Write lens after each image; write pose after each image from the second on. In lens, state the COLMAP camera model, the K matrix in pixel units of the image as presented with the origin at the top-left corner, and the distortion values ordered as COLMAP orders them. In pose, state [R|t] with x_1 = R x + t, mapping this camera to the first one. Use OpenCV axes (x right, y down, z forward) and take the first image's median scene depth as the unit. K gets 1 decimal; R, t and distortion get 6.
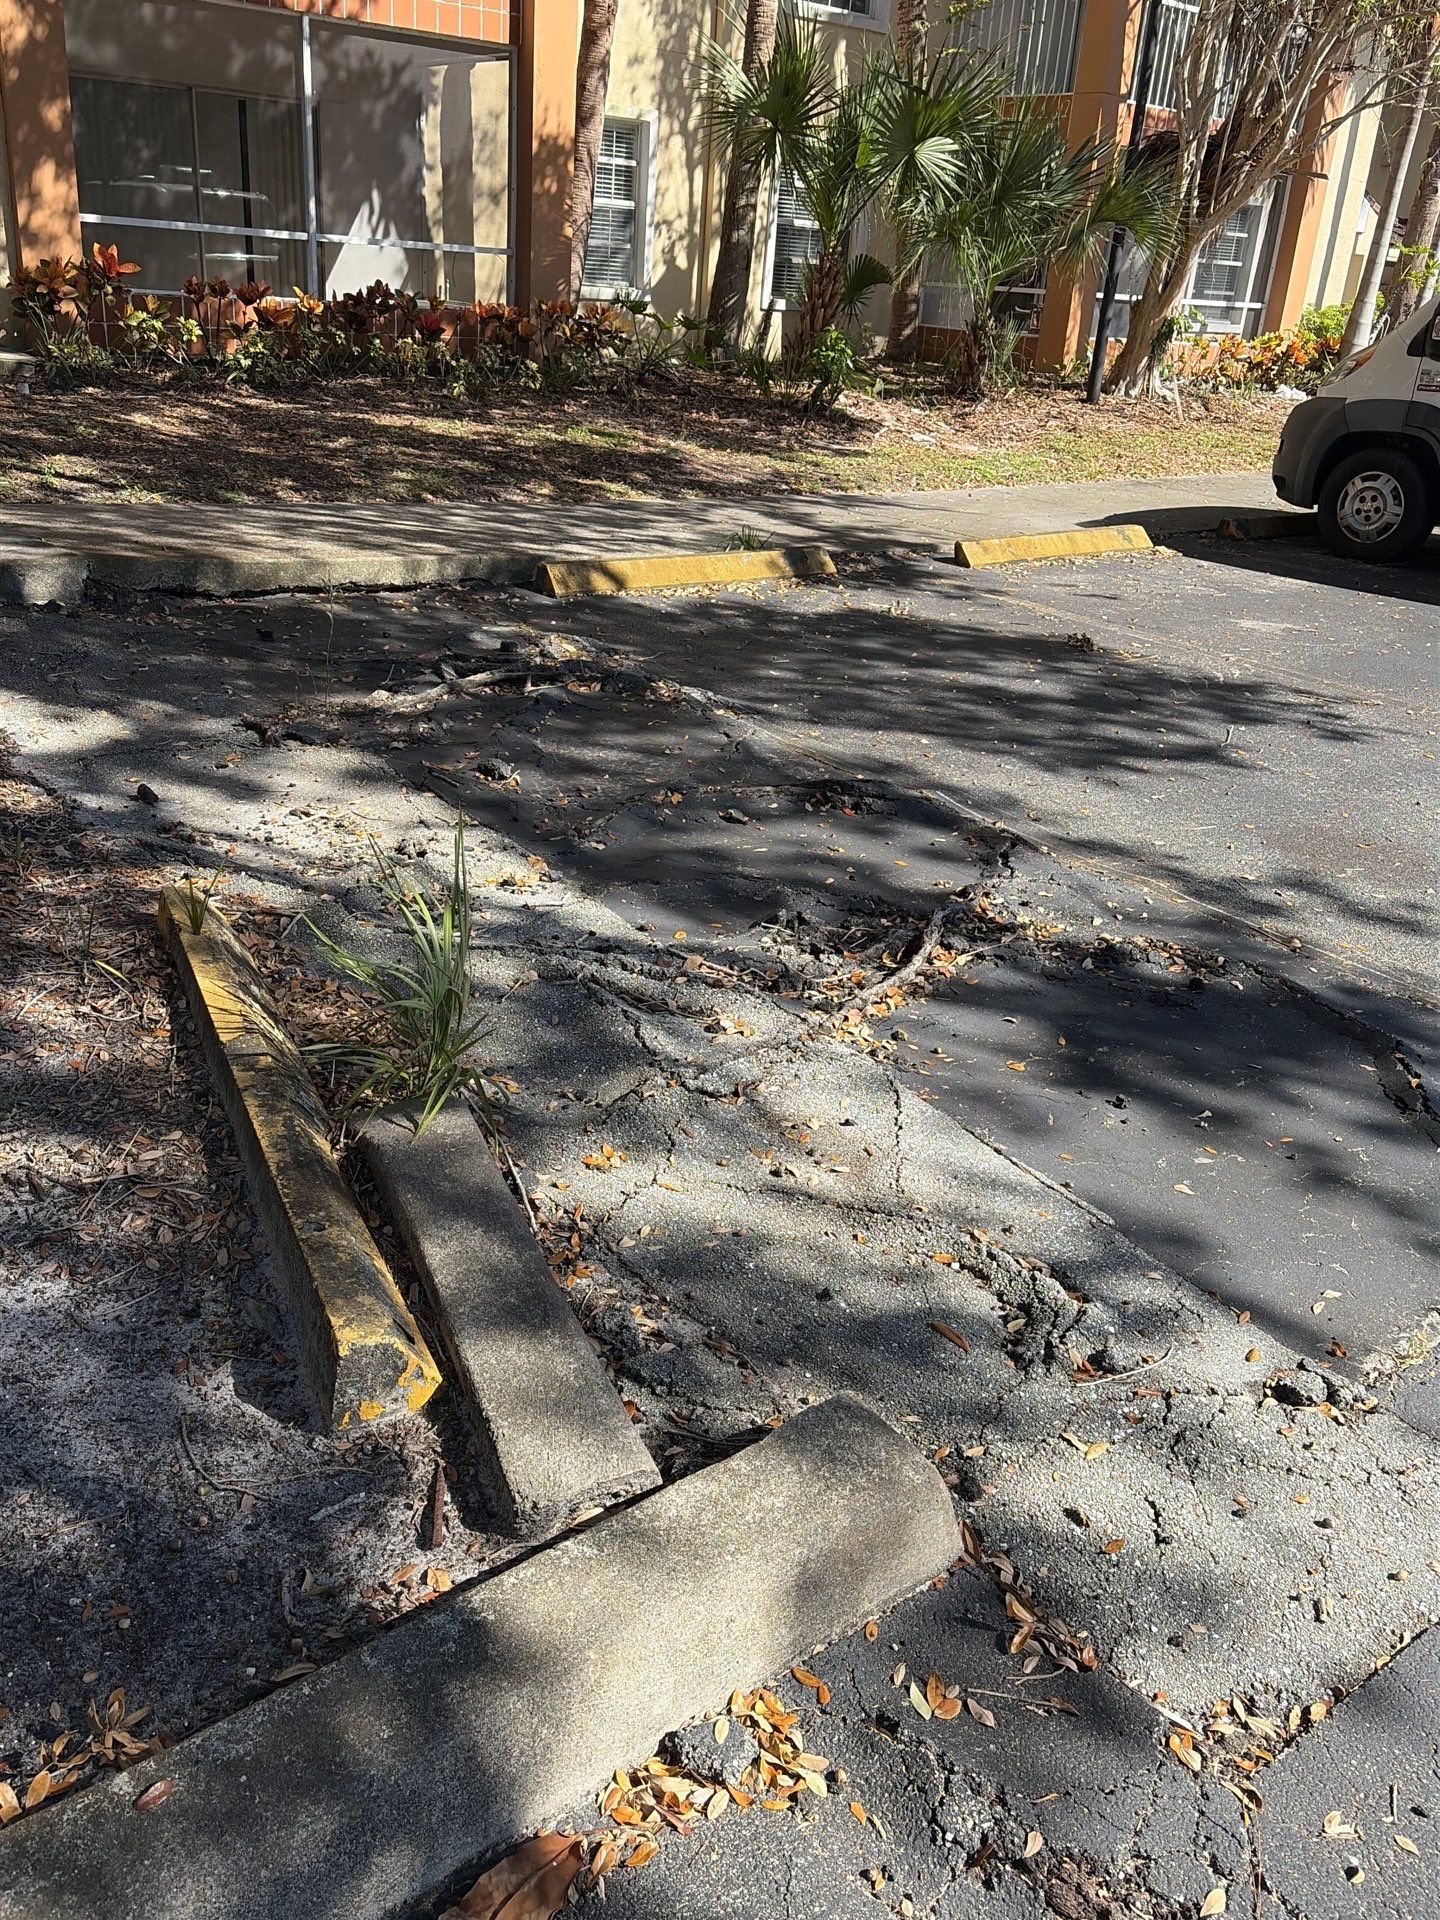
lens RADIAL K [[1476.5, 0, 720.0], [0, 1476.5, 960.0], [0, 0, 1]] dist [0.005627, -0.007184]
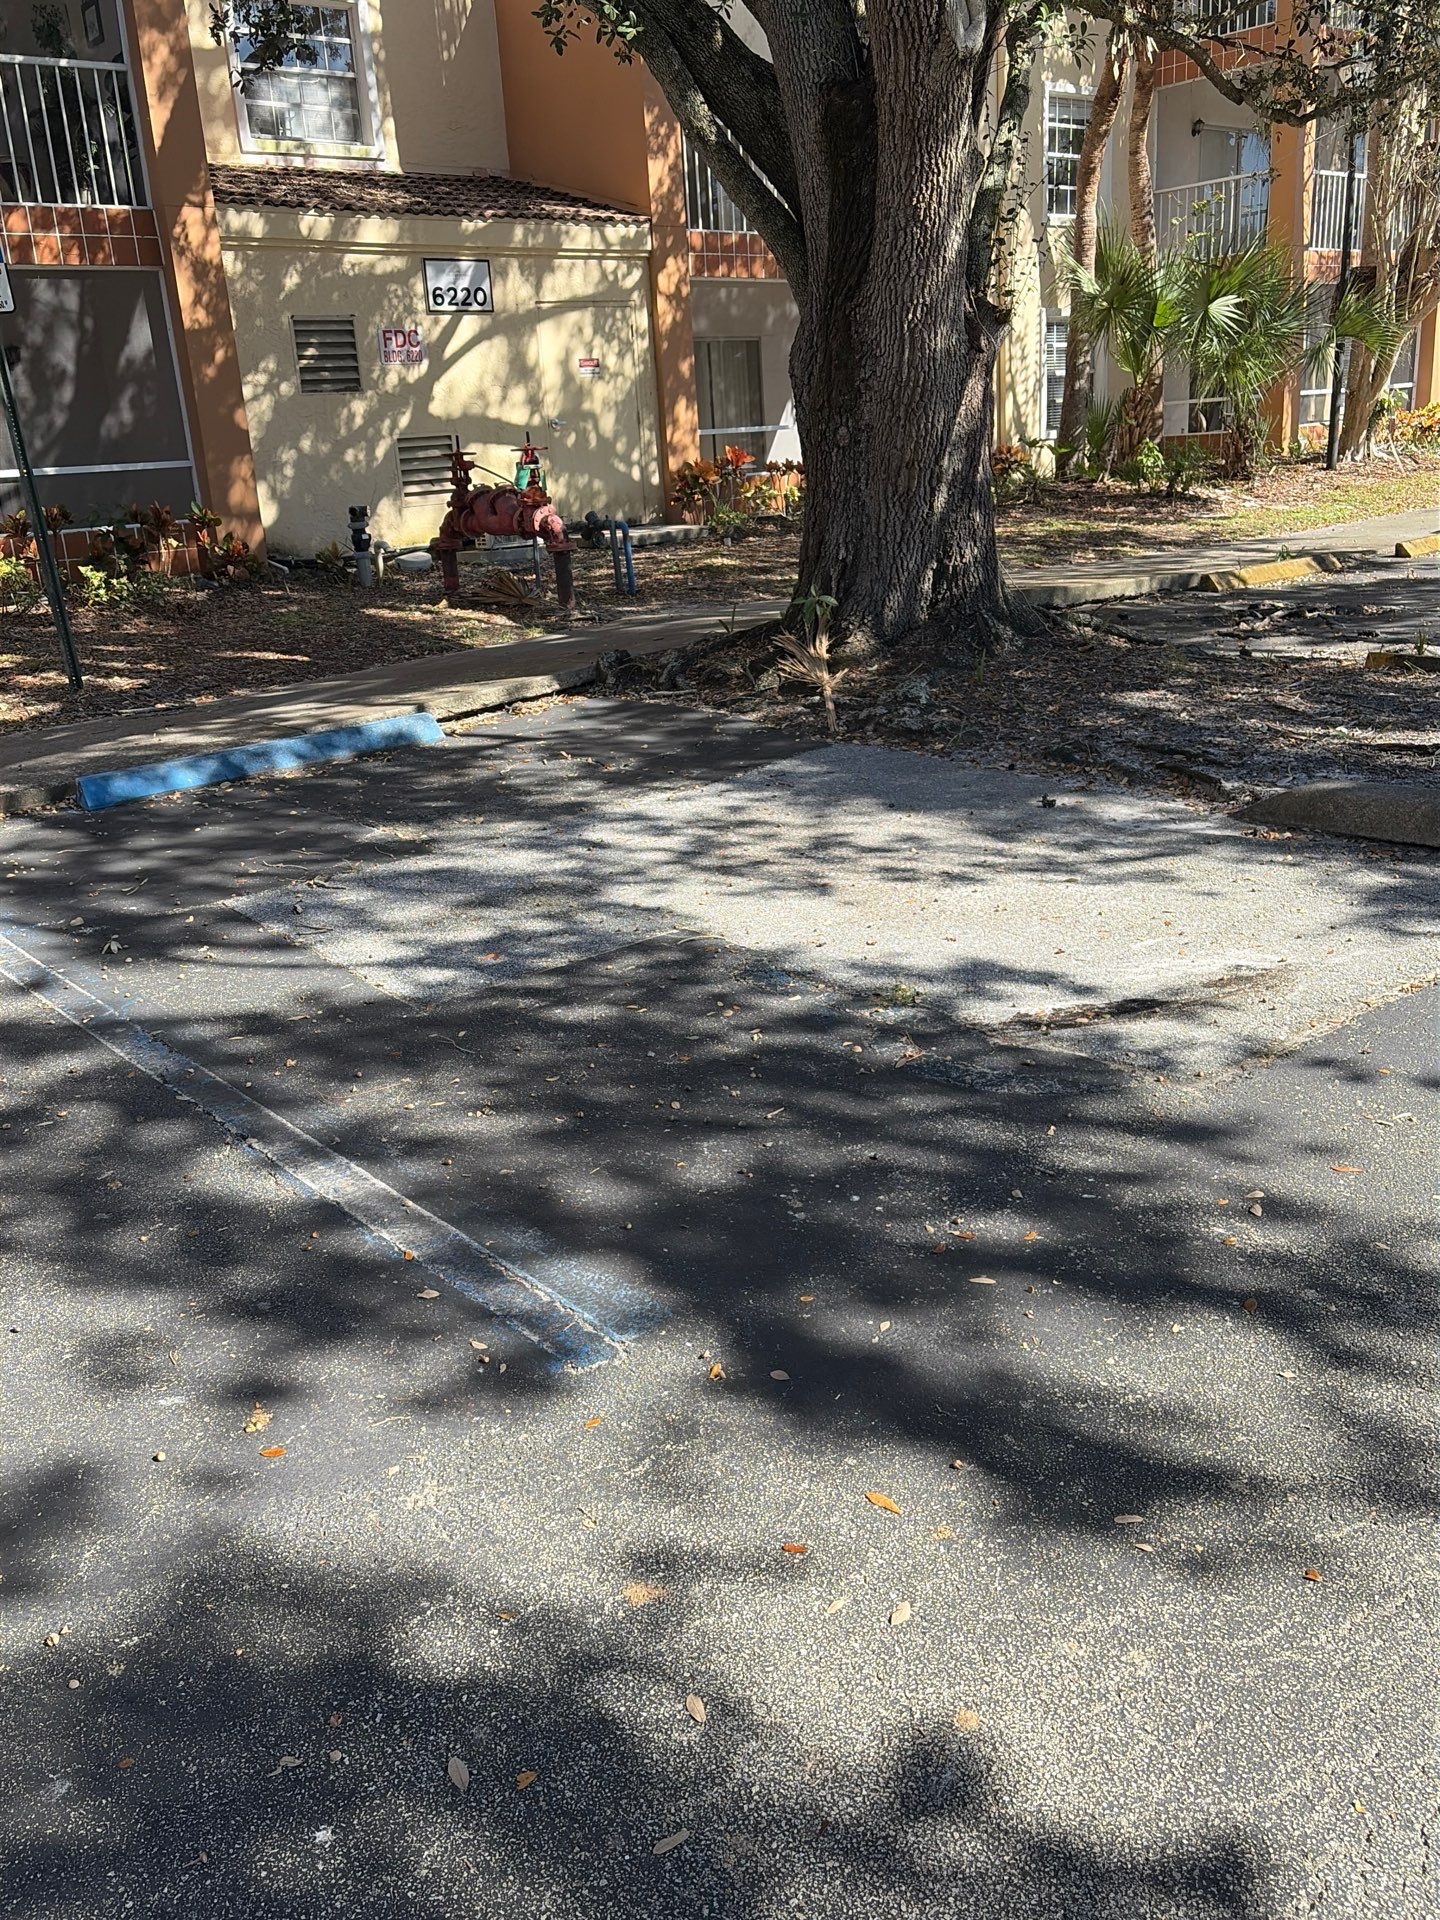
lens RADIAL K [[1476.5, 0, 720.0], [0, 1476.5, 960.0], [0, 0, 1]] dist [0.005627, -0.007184]
pose [[0.991032, -0.129919, -0.031242, -0.378683], [0.126189, 0.986856, -0.100952, 0.146462], [0.043947, 0.096104, 0.994401, -0.359433]]
